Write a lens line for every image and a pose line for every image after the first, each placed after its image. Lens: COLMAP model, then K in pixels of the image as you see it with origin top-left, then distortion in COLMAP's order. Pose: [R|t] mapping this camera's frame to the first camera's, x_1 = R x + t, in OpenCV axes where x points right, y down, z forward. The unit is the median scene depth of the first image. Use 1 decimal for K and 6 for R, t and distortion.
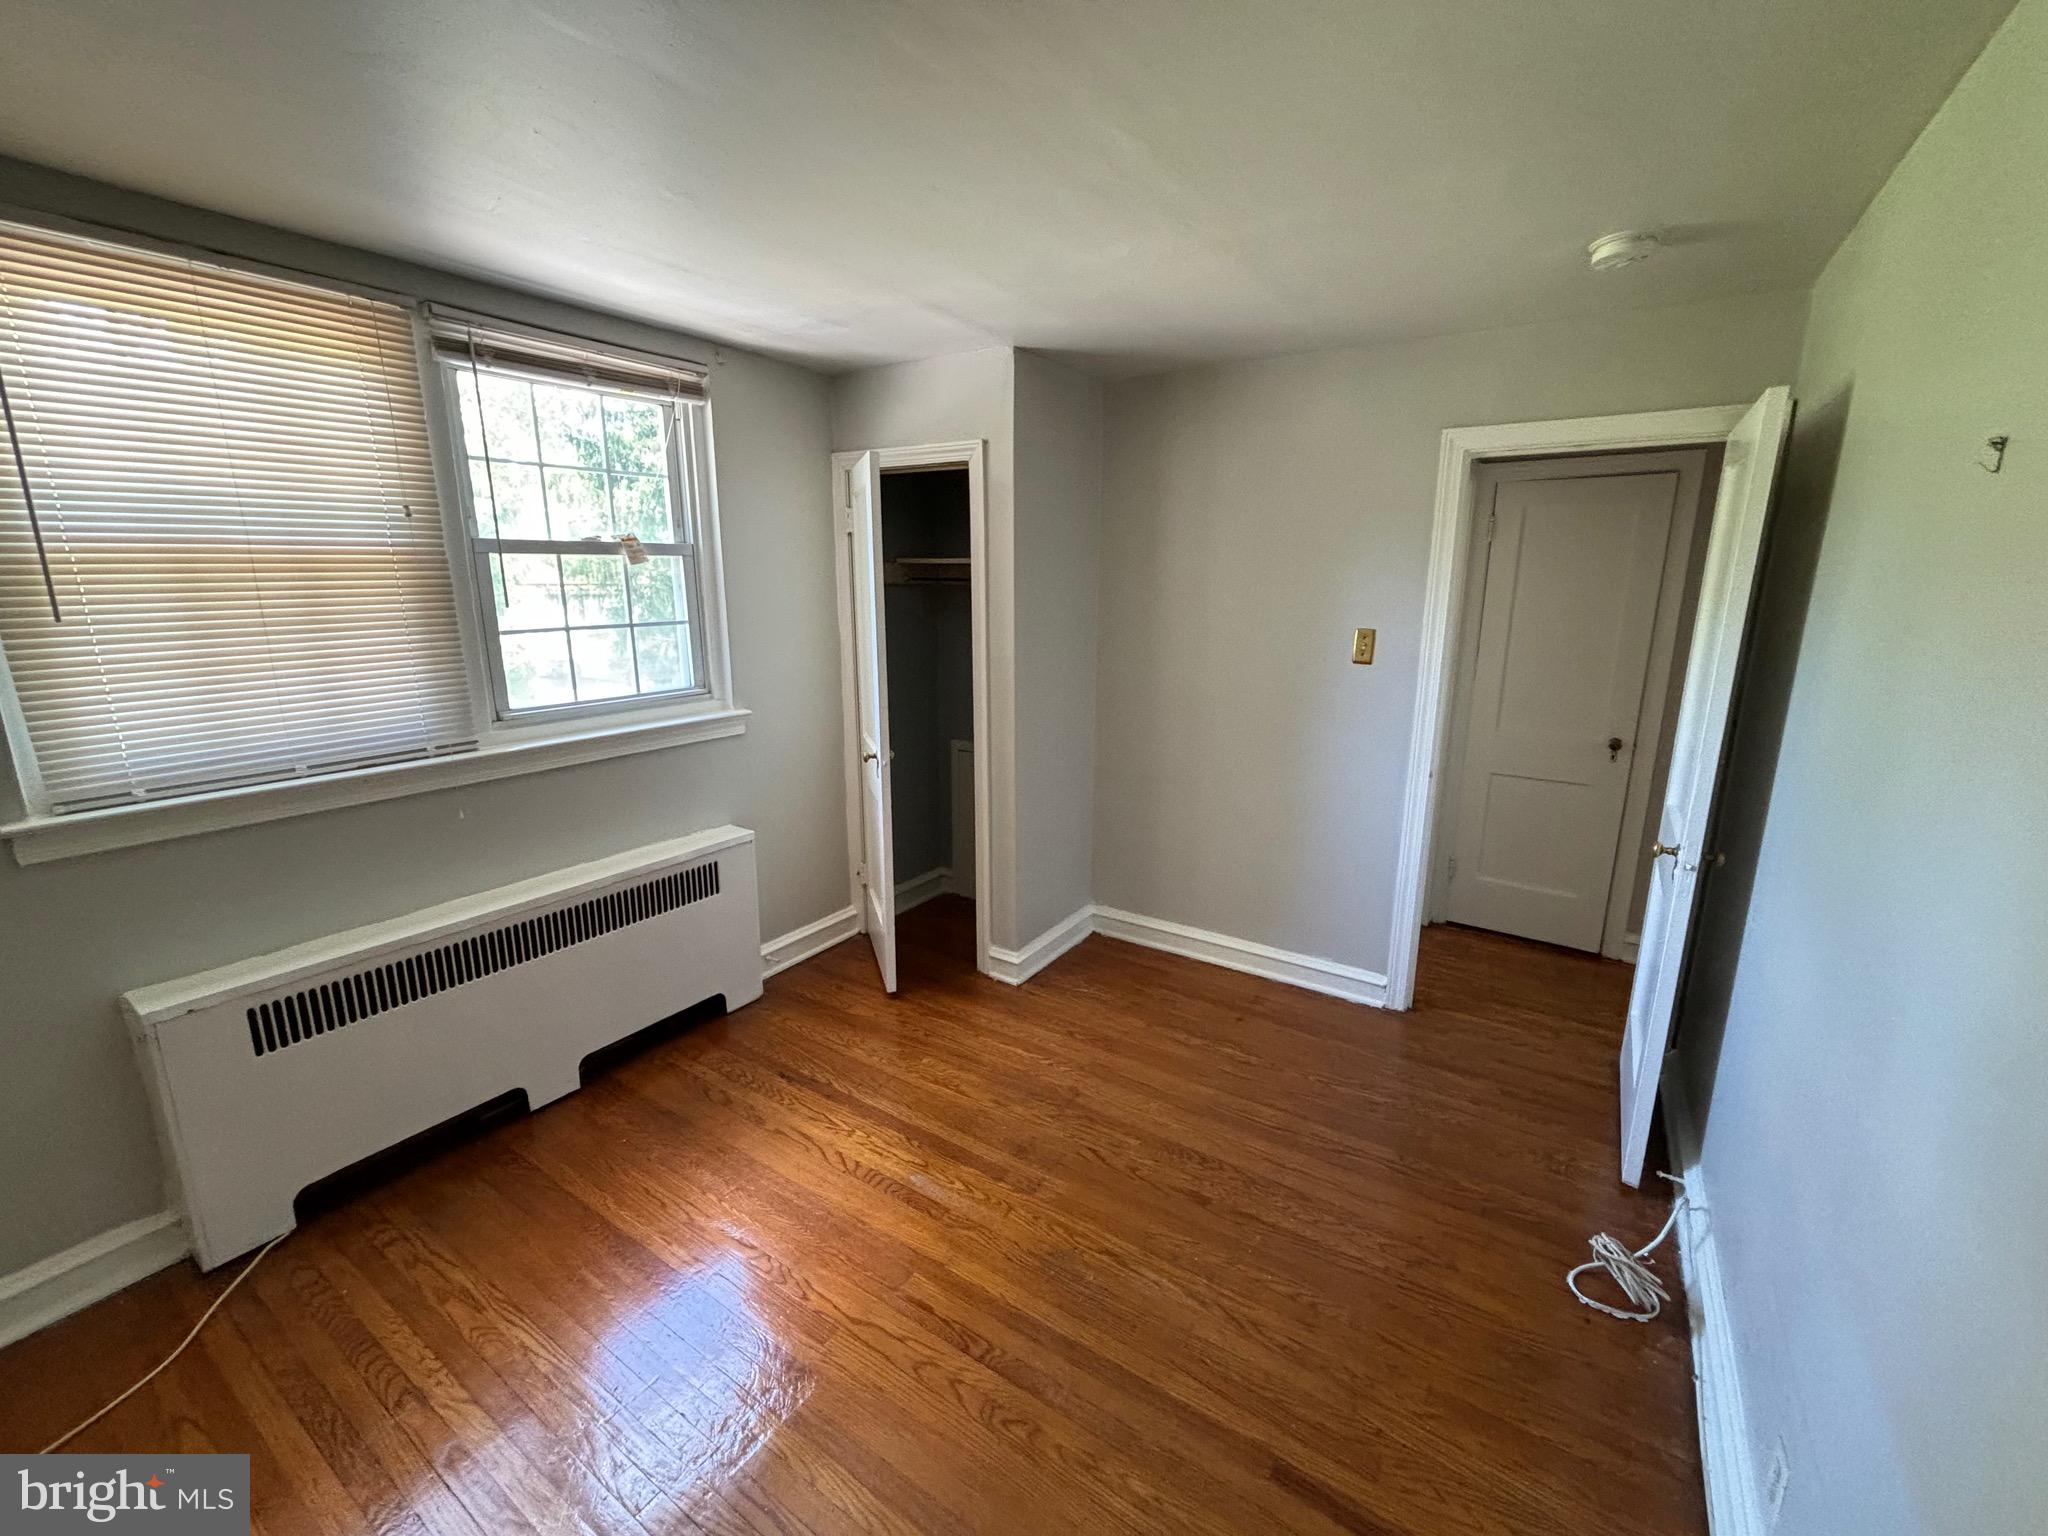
lens RADIAL K [[832.4, 0, 1035.4], [0, 832.4, 770.4], [0, 0, 1]] dist [-0.000251, -0.000246]
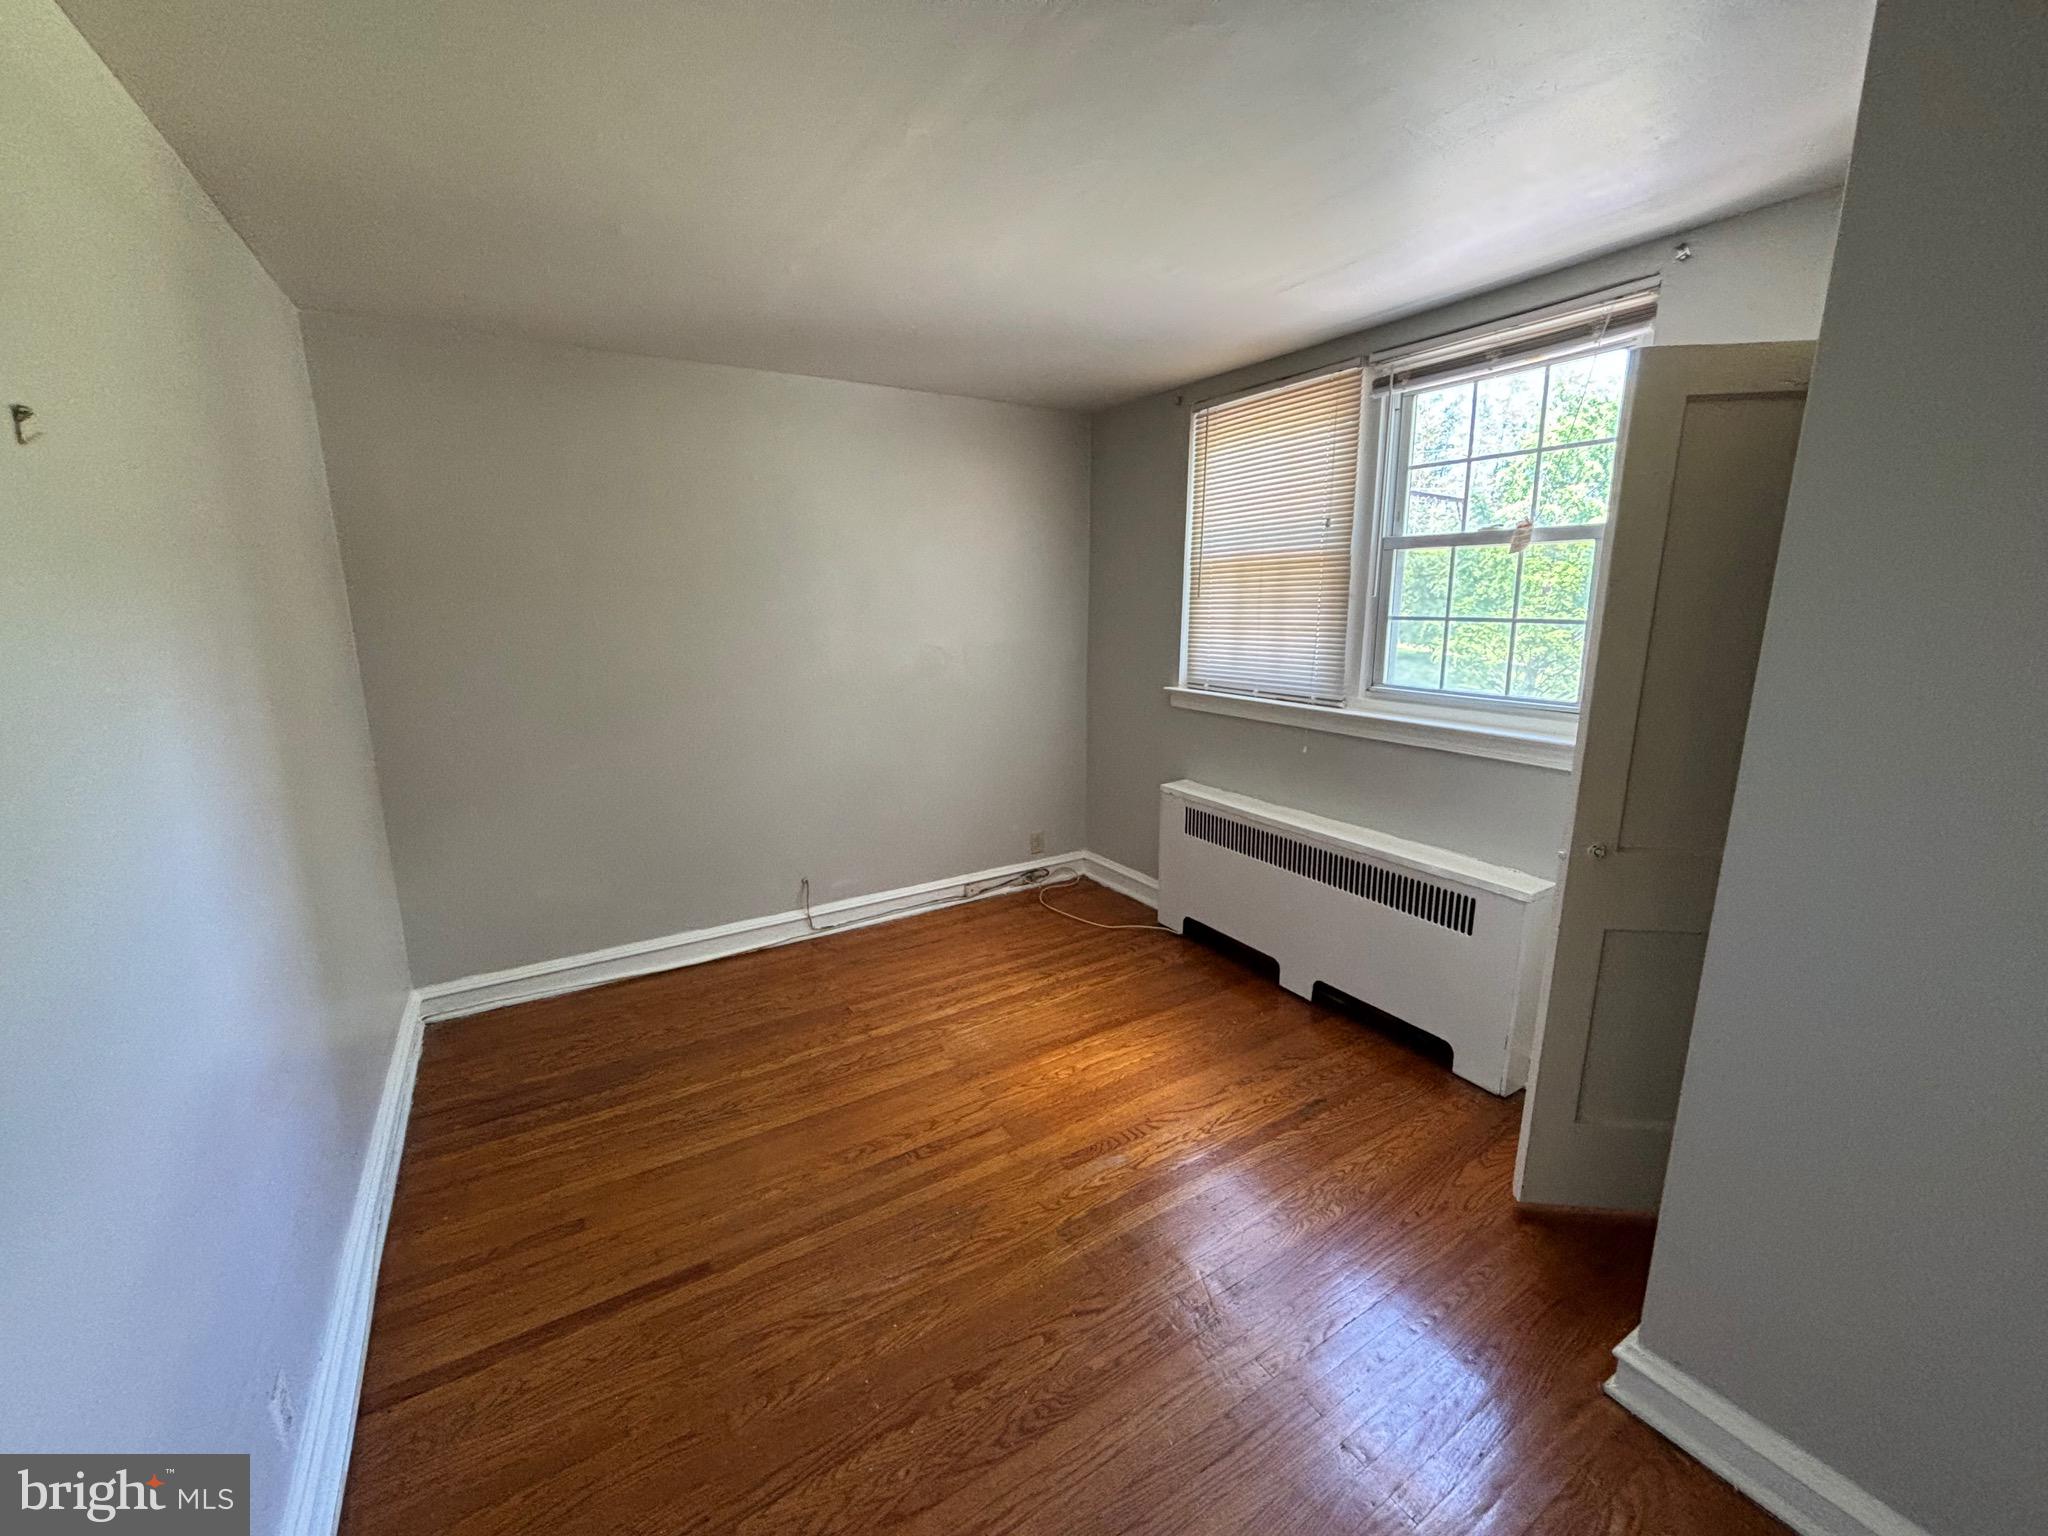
lens RADIAL K [[832.4, 0, 1012.3], [0, 832.4, 768.8], [0, 0, 1]] dist [-0.000251, -0.000246]
pose [[-0.431470, 0.196996, -0.880356, 0.686332], [-0.193687, 0.932880, 0.303677, -0.228840], [0.881090, 0.301541, -0.364354, 1.064559]]
